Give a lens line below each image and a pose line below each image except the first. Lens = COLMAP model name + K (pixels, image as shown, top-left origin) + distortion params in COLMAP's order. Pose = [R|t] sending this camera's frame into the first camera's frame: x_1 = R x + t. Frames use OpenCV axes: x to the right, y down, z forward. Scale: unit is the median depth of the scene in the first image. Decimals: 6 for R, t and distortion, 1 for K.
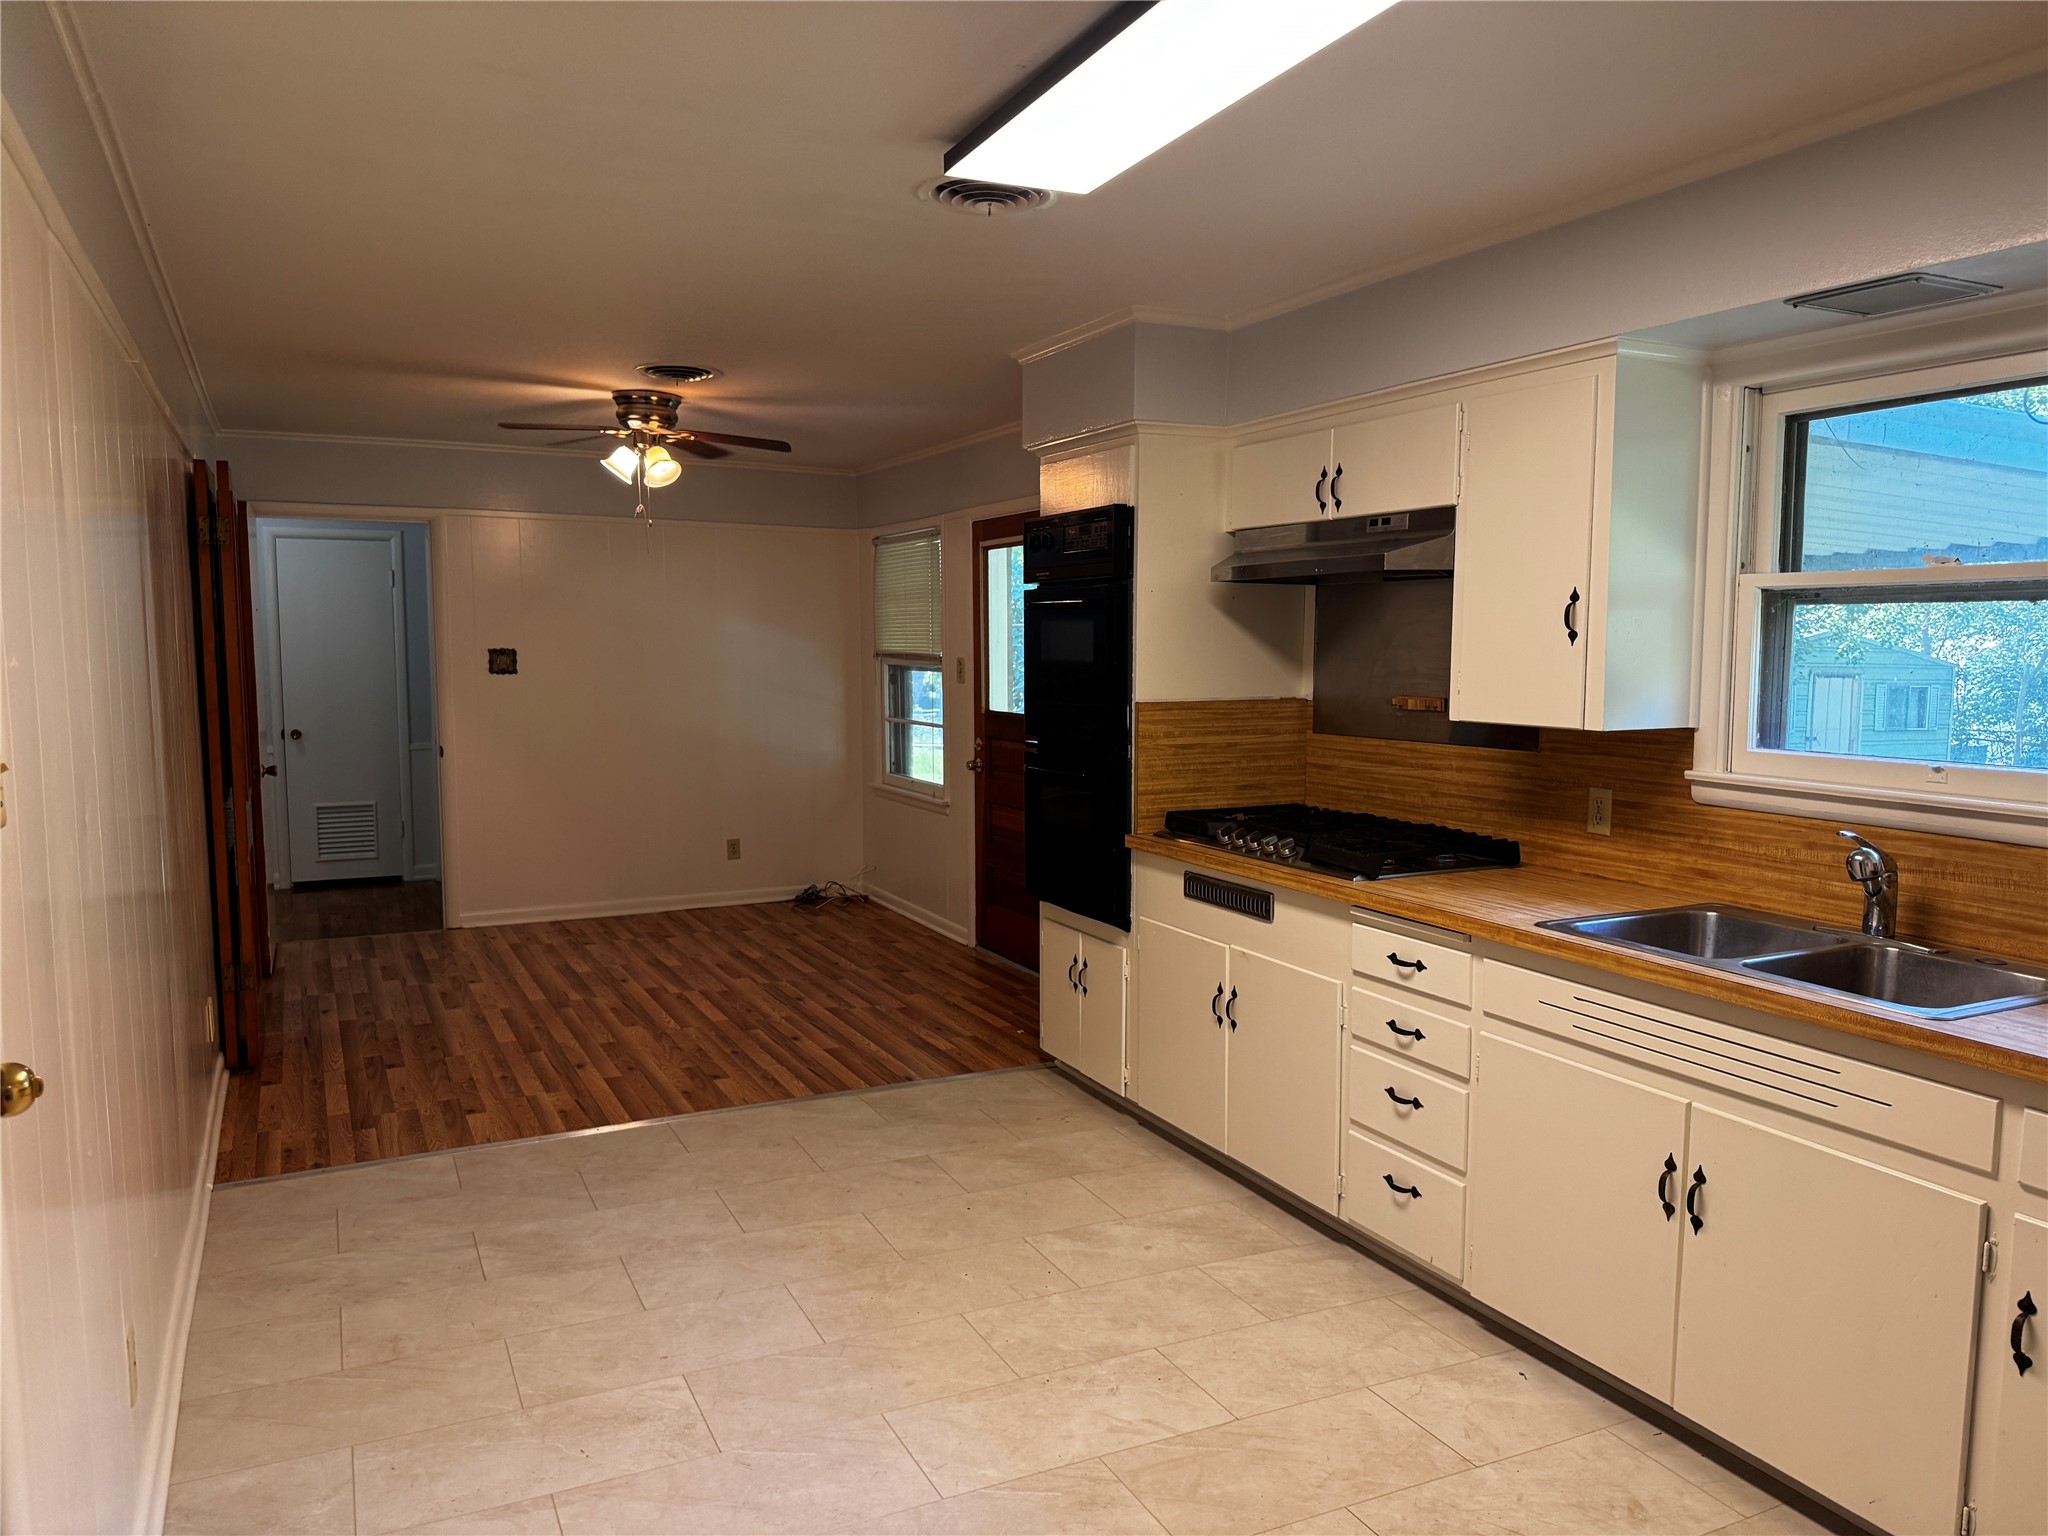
lens RADIAL K [[1477.3, 0, 1042.0], [0, 1477.3, 767.8], [0, 0, 1]] dist [0.008278, -0.025422]
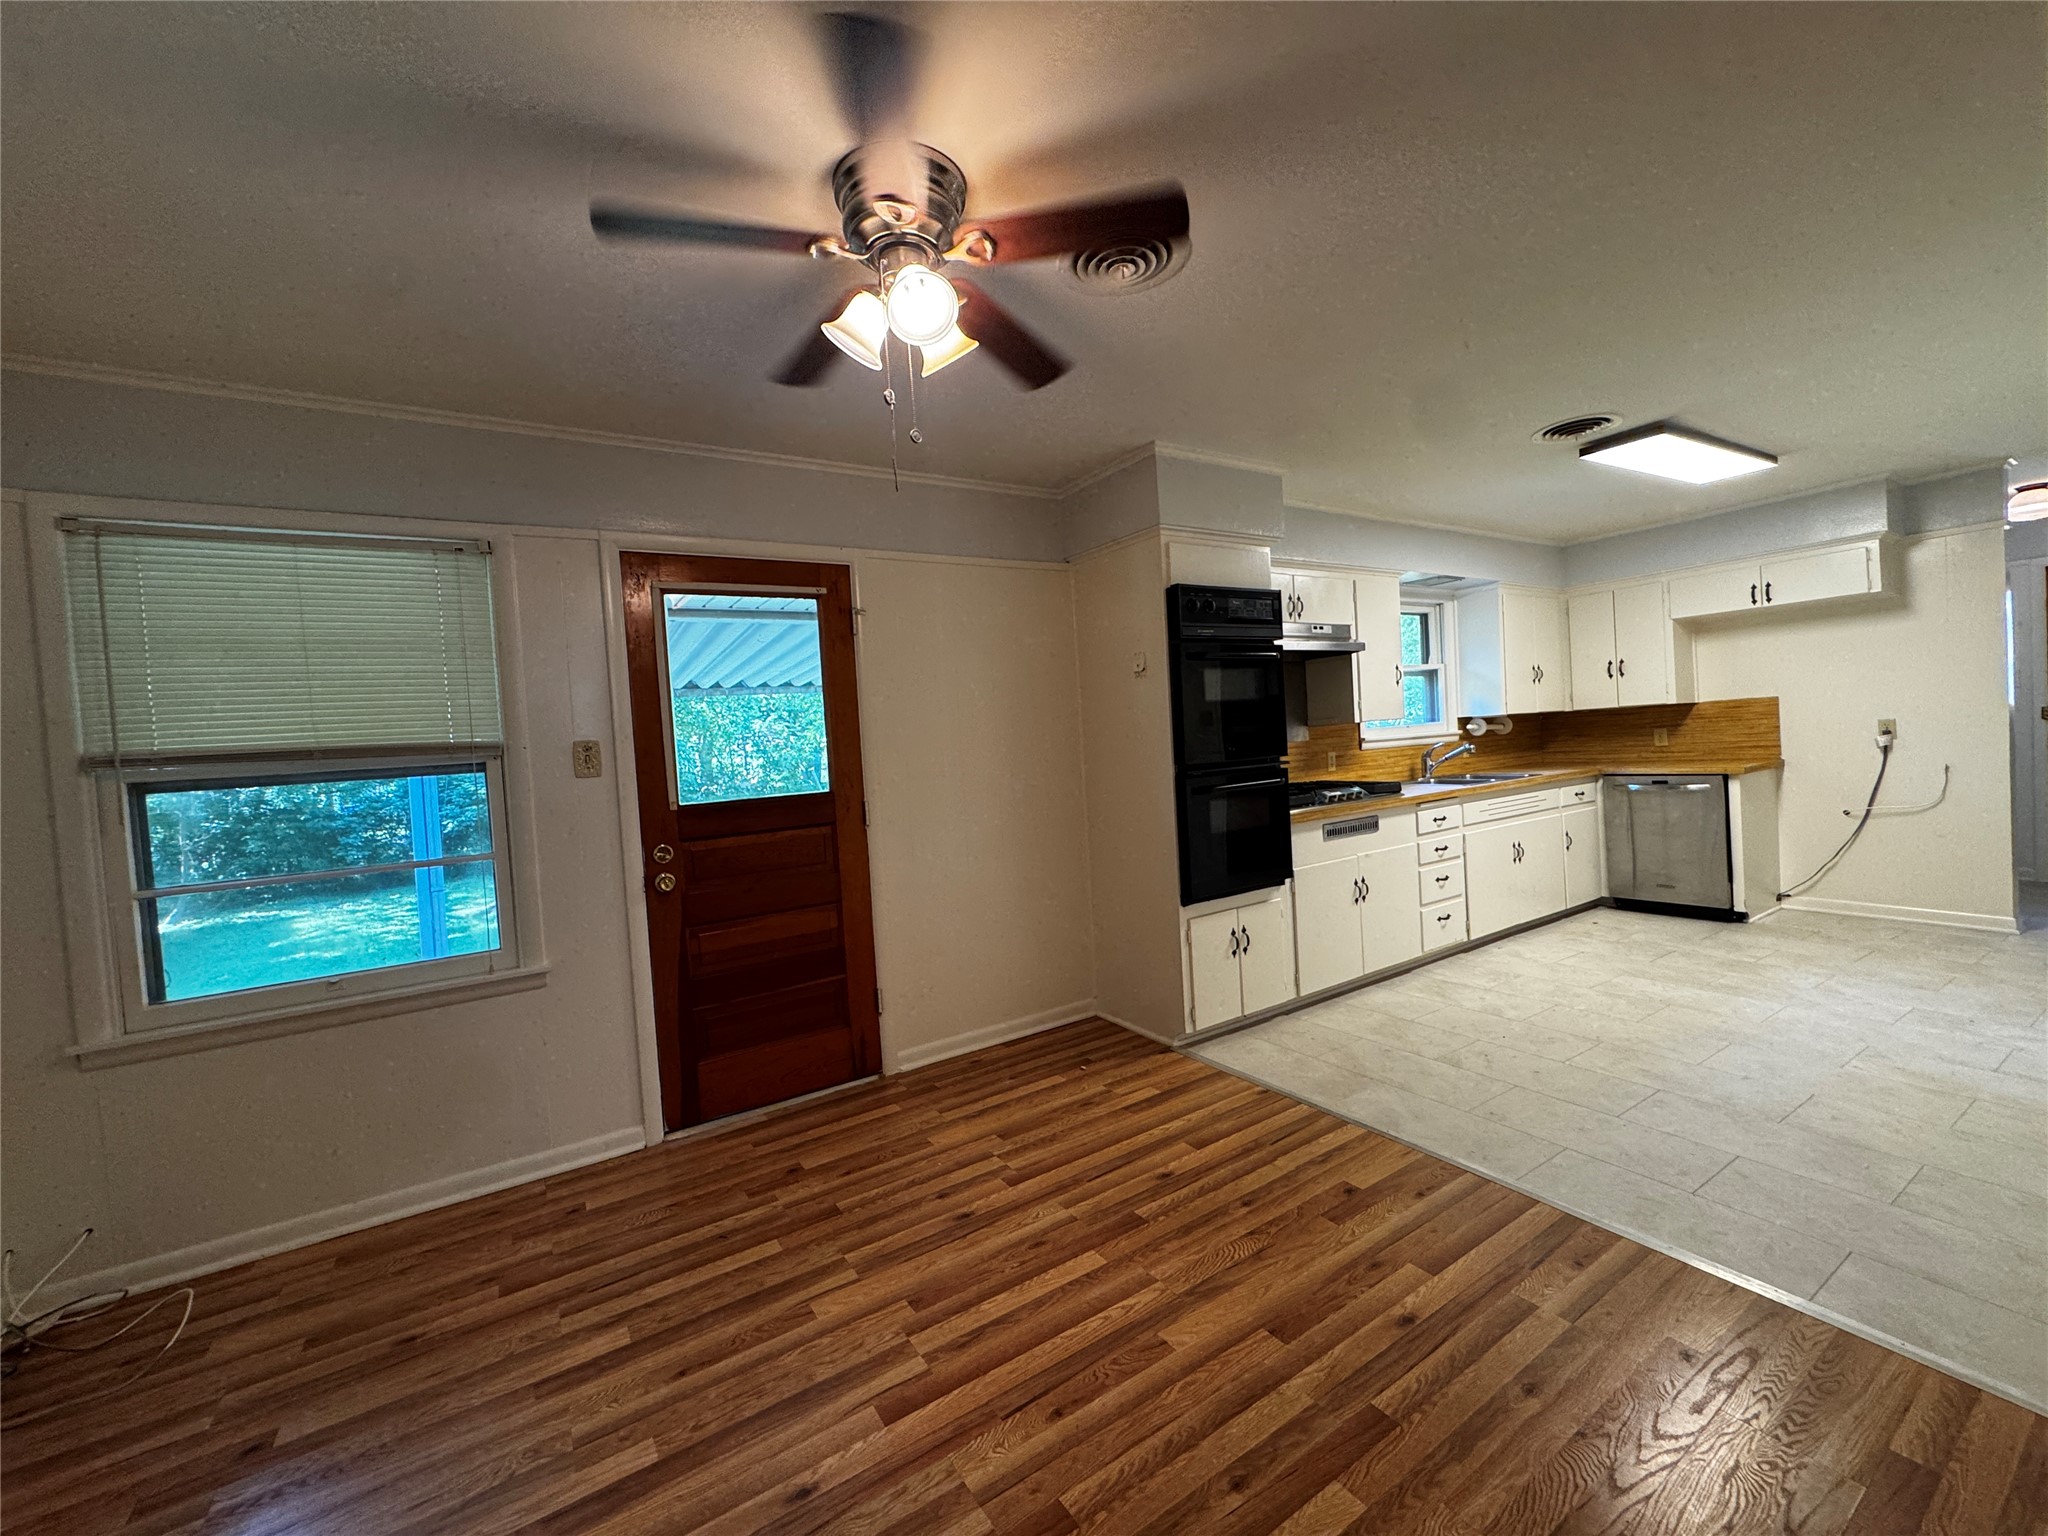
lens RADIAL K [[822.5, 0, 1021.8], [0, 822.5, 763.3], [0, 0, 1]] dist [-0.005830, 0.001093]
pose [[-0.096879, -0.026146, 0.994953, -0.687471], [0.156765, 0.986776, 0.041195, -0.078044], [-0.982873, 0.159964, -0.091499, 1.245980]]
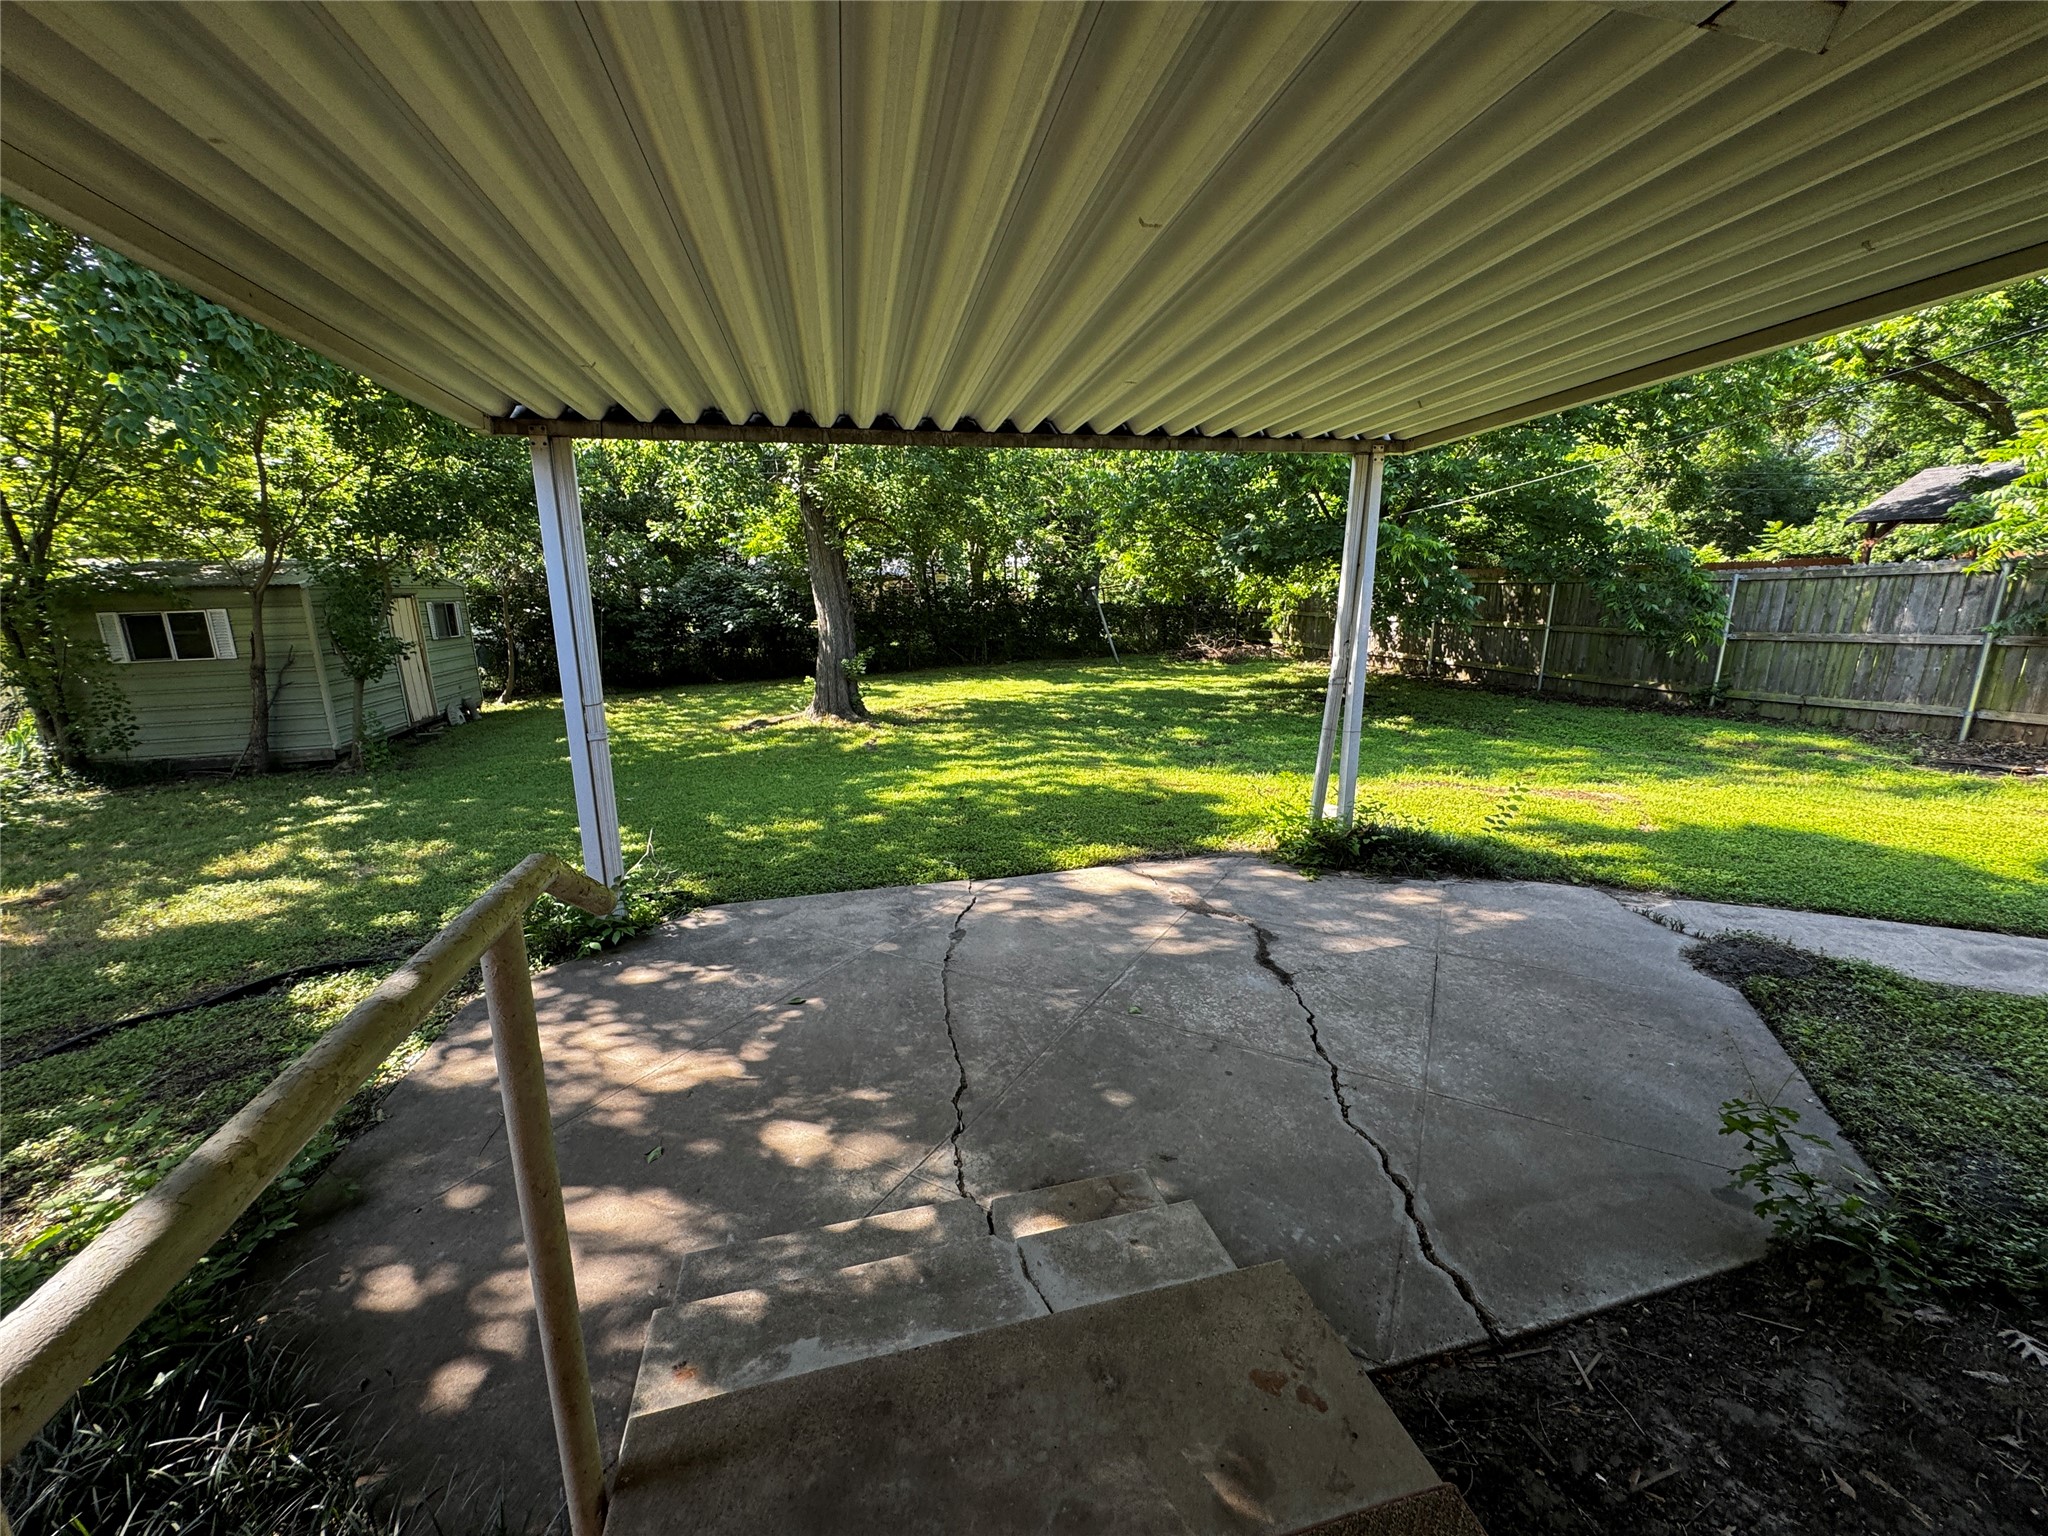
lens RADIAL K [[822.5, 0, 1018.0], [0, 822.5, 766.6], [0, 0, 1]] dist [-0.005830, 0.001093]
pose [[0.222267, -0.228899, 0.947735, -0.019569], [0.106707, 0.971922, 0.209716, -0.077024], [-0.969129, 0.054517, 0.240451, 1.432701]]
